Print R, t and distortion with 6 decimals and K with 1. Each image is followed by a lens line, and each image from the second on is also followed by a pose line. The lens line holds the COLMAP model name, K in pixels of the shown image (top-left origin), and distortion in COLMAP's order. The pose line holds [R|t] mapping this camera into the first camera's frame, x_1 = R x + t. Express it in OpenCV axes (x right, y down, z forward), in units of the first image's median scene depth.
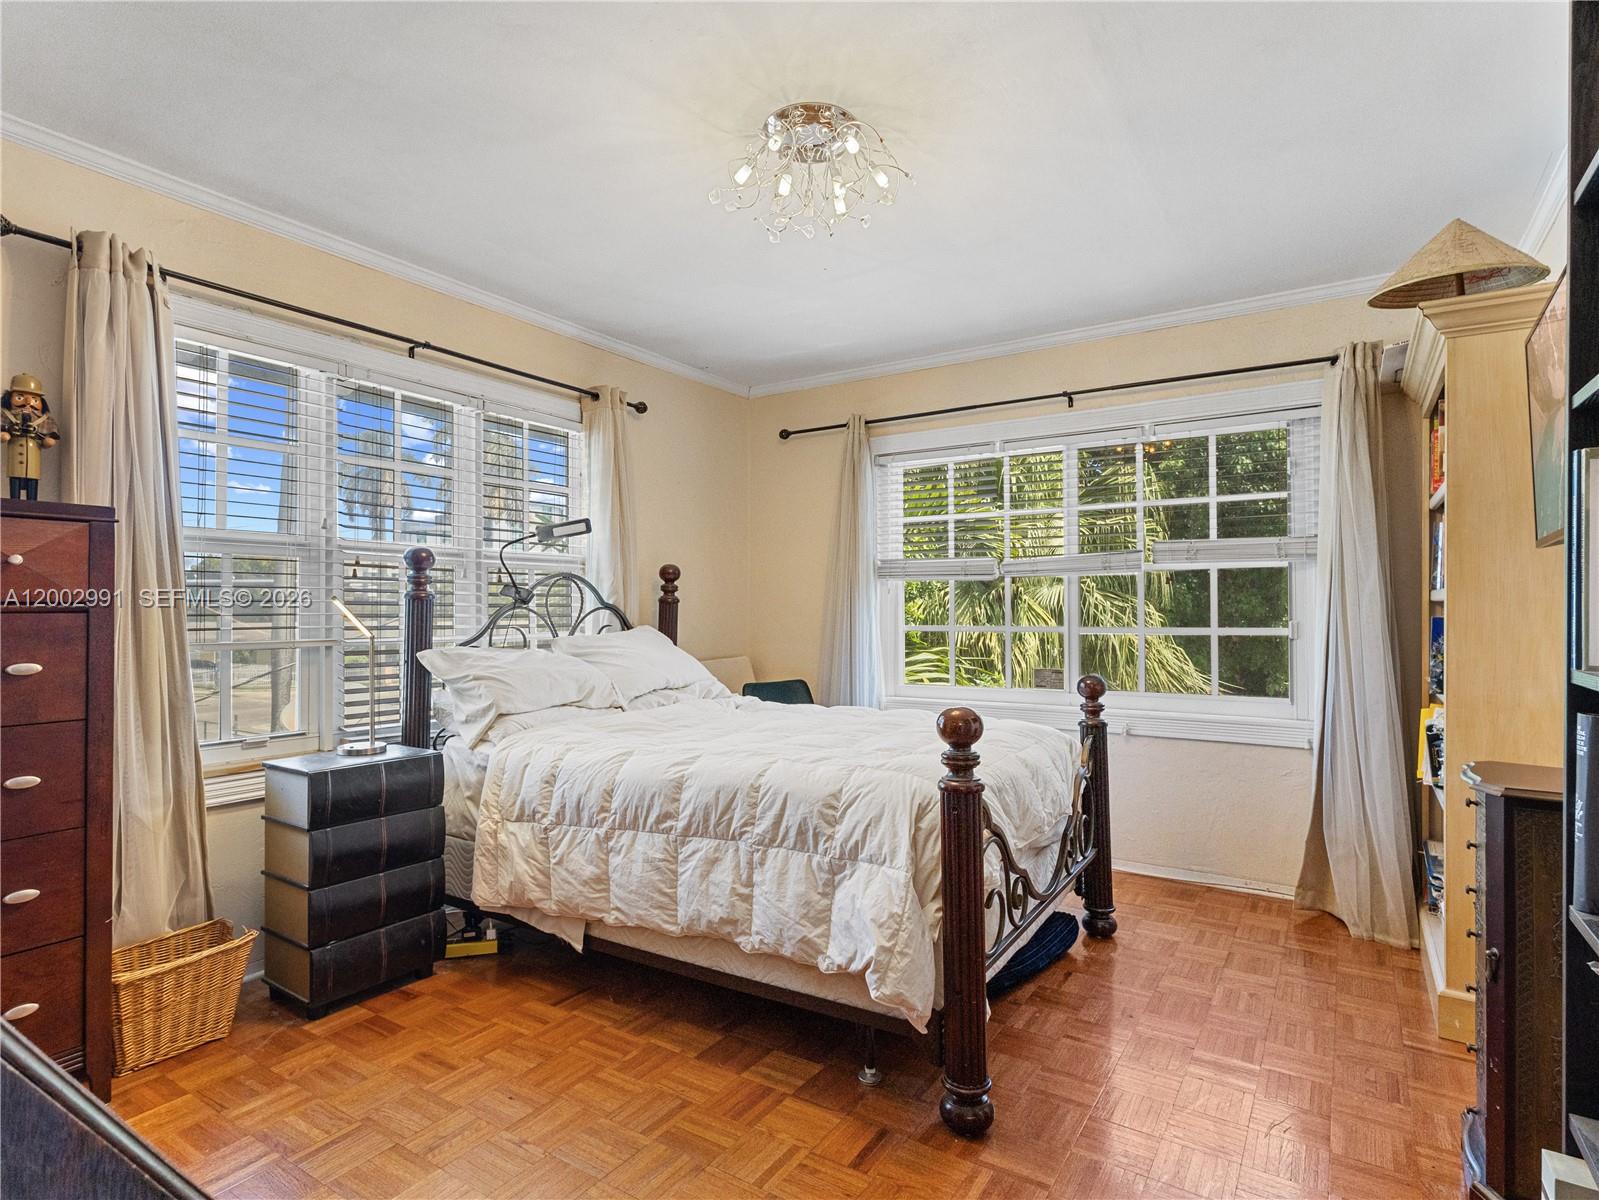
lens RADIAL K [[838.0, 0, 799.5], [0, 838.0, 600.0], [0, 0, 1]] dist [0.001286, 0.000041]
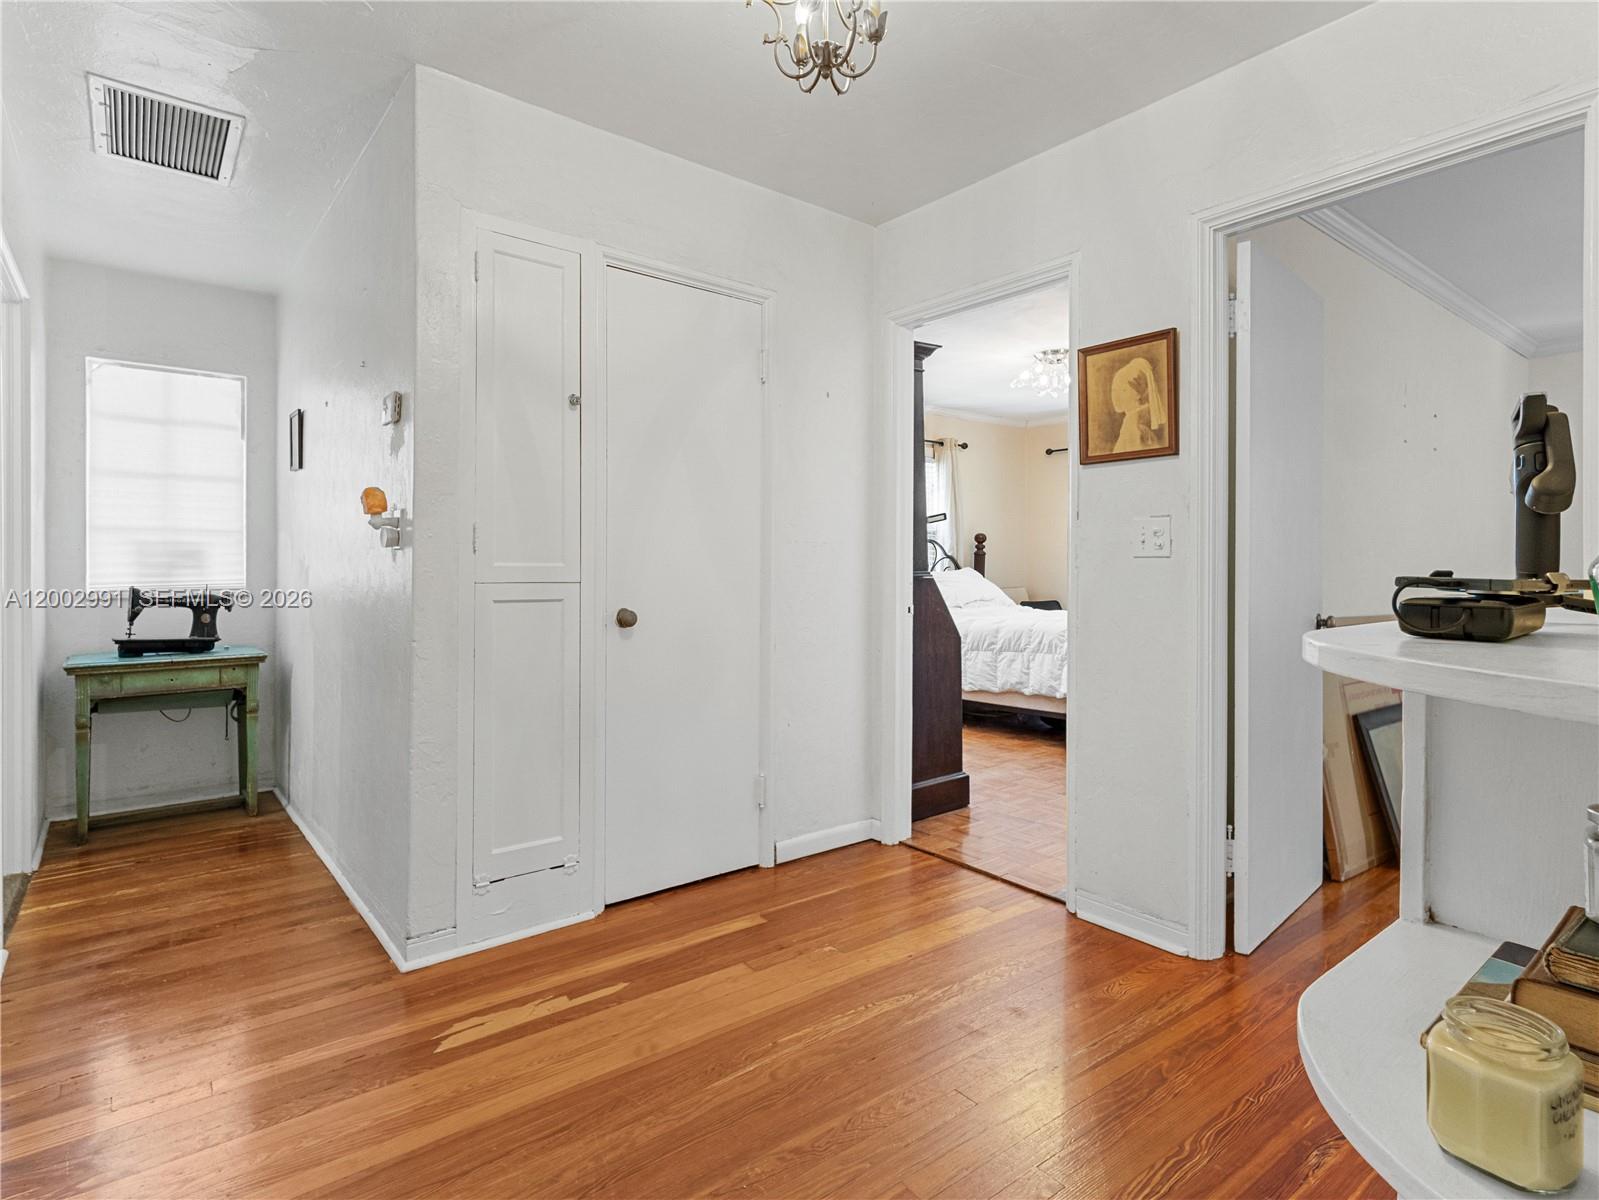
lens RADIAL K [[838.0, 0, 799.5], [0, 838.0, 600.0], [0, 0, 1]] dist [0.001286, 0.000041]
pose [[0.951195, 0.010070, -0.308427, 0.054916], [0.007485, 0.998421, 0.055681, -0.004264], [0.308501, -0.055272, 0.949617, -1.434570]]
